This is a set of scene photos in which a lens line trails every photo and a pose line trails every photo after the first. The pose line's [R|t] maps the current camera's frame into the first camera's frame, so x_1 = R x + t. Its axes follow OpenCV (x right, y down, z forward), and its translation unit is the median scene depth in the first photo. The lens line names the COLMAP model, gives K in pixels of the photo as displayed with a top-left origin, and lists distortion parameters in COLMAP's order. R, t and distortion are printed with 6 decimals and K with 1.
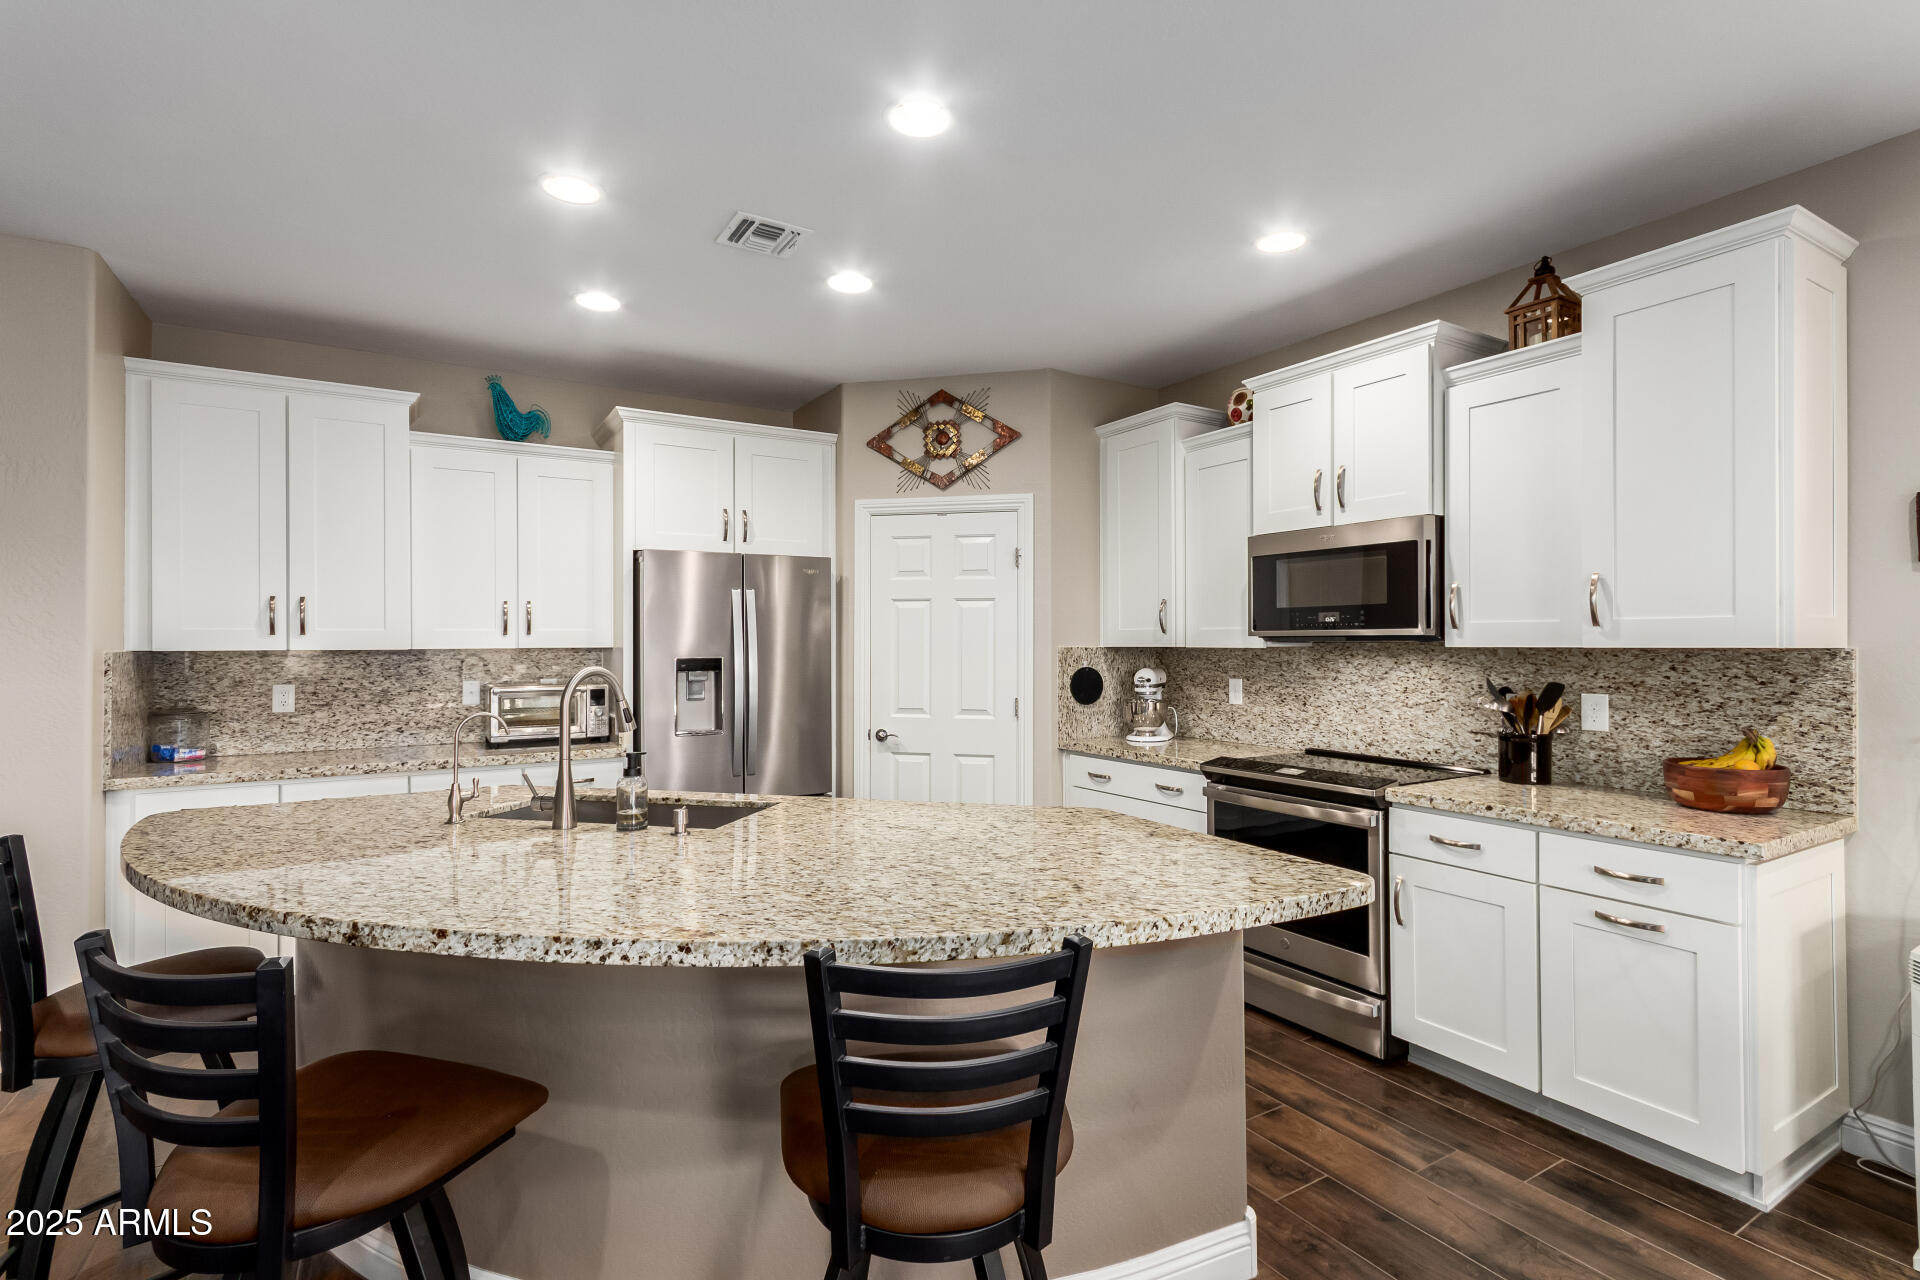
lens RADIAL K [[895.7, 0, 965.3], [0, 895.7, 644.2], [0, 0, 1]] dist [0.004390, 0.002432]
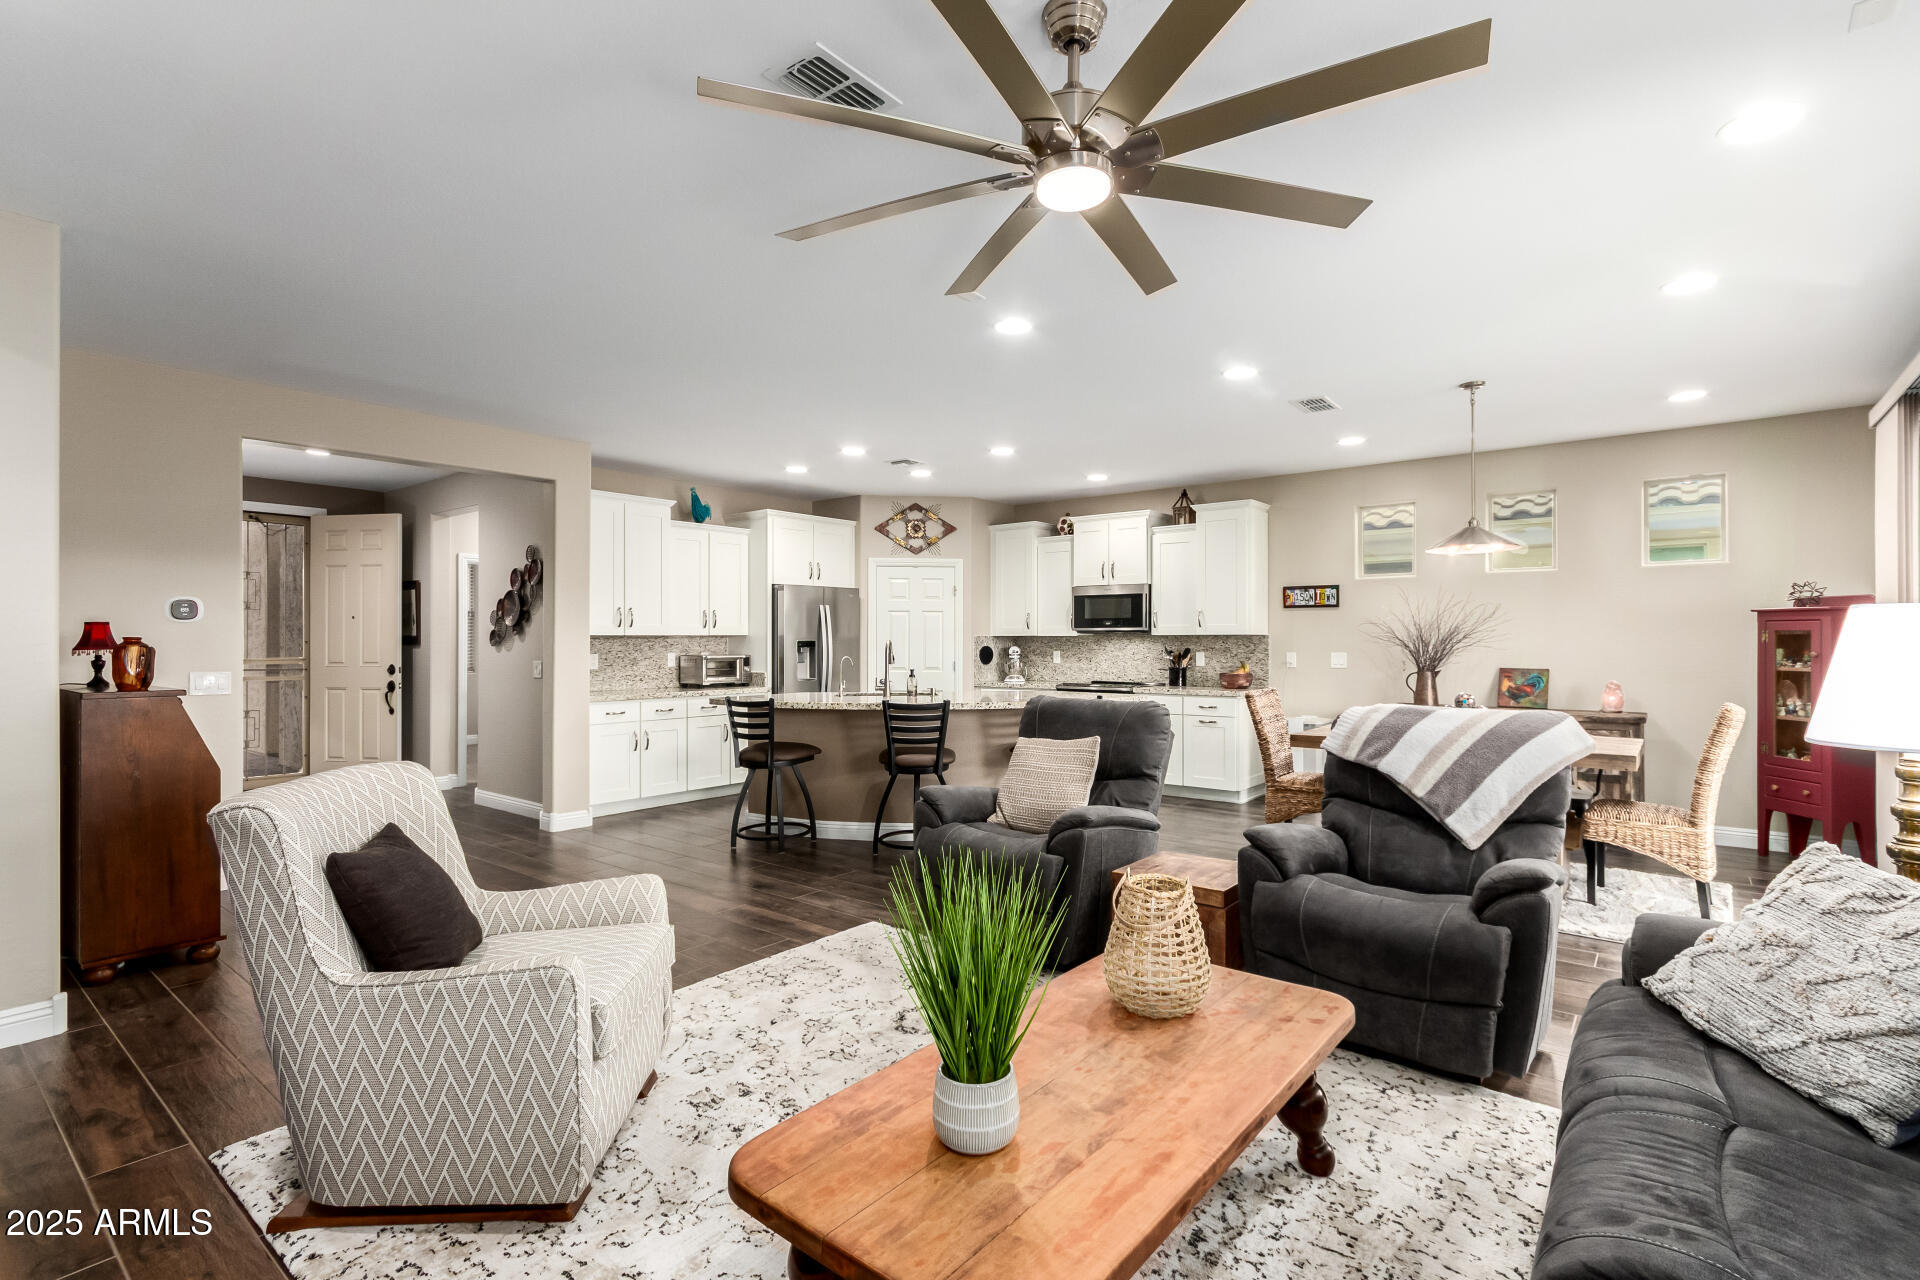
lens RADIAL K [[895.7, 0, 947.7], [0, 895.7, 645.5], [0, 0, 1]] dist [0.004390, 0.002432]
pose [[0.948221, 0.000081, 0.317612, -0.621731], [-0.001774, 0.999986, 0.005040, 0.015994], [-0.317607, -0.005342, 0.948207, -0.933142]]
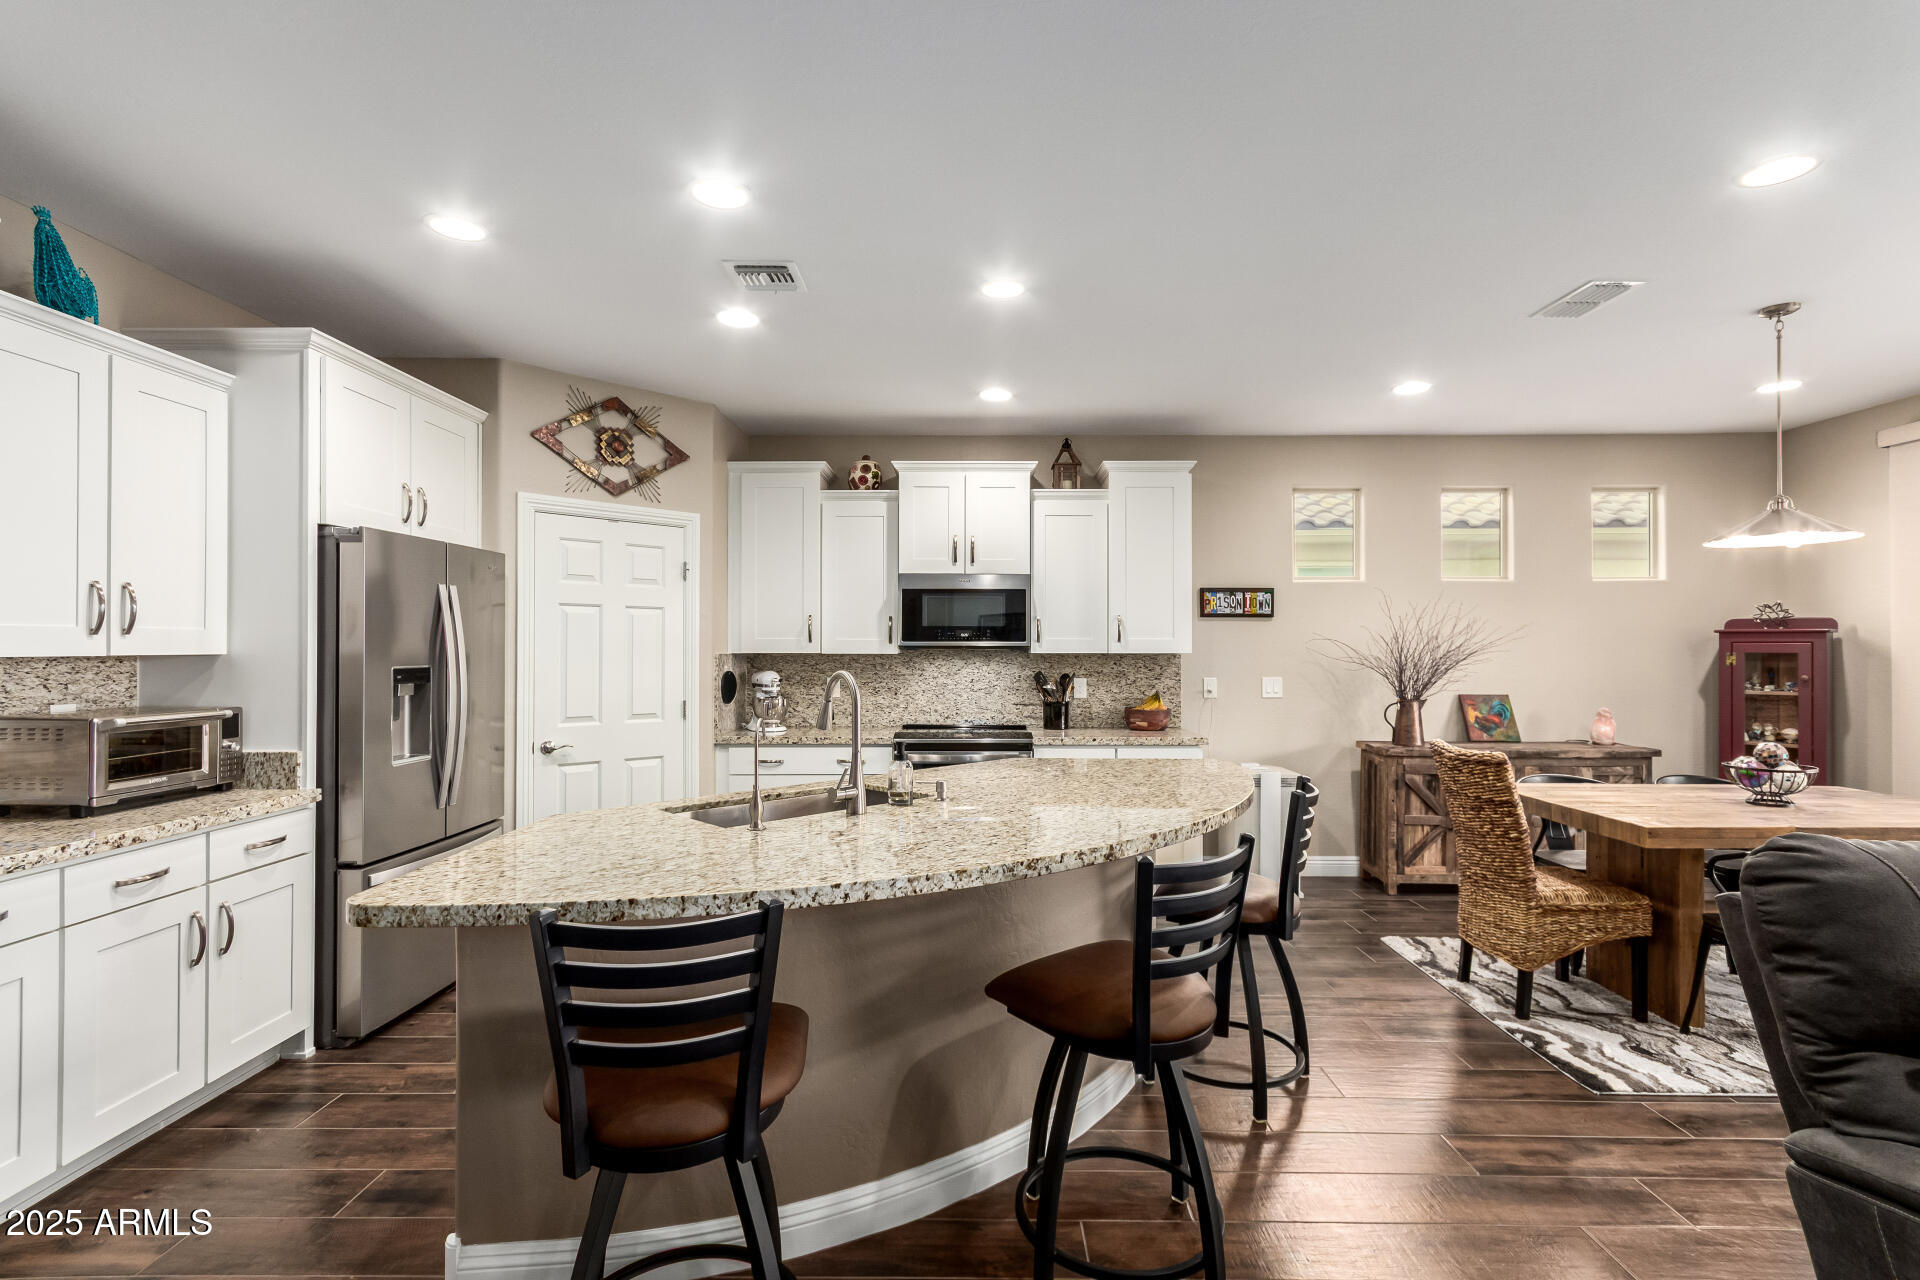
lens RADIAL K [[895.7, 0, 951.7], [0, 895.7, 642.9], [0, 0, 1]] dist [0.004390, 0.002432]
pose [[0.538618, 0.008834, 0.842504, -0.716417], [-0.002685, 0.999958, -0.008768, -0.000698], [-0.842546, 0.002461, 0.538619, 0.153815]]
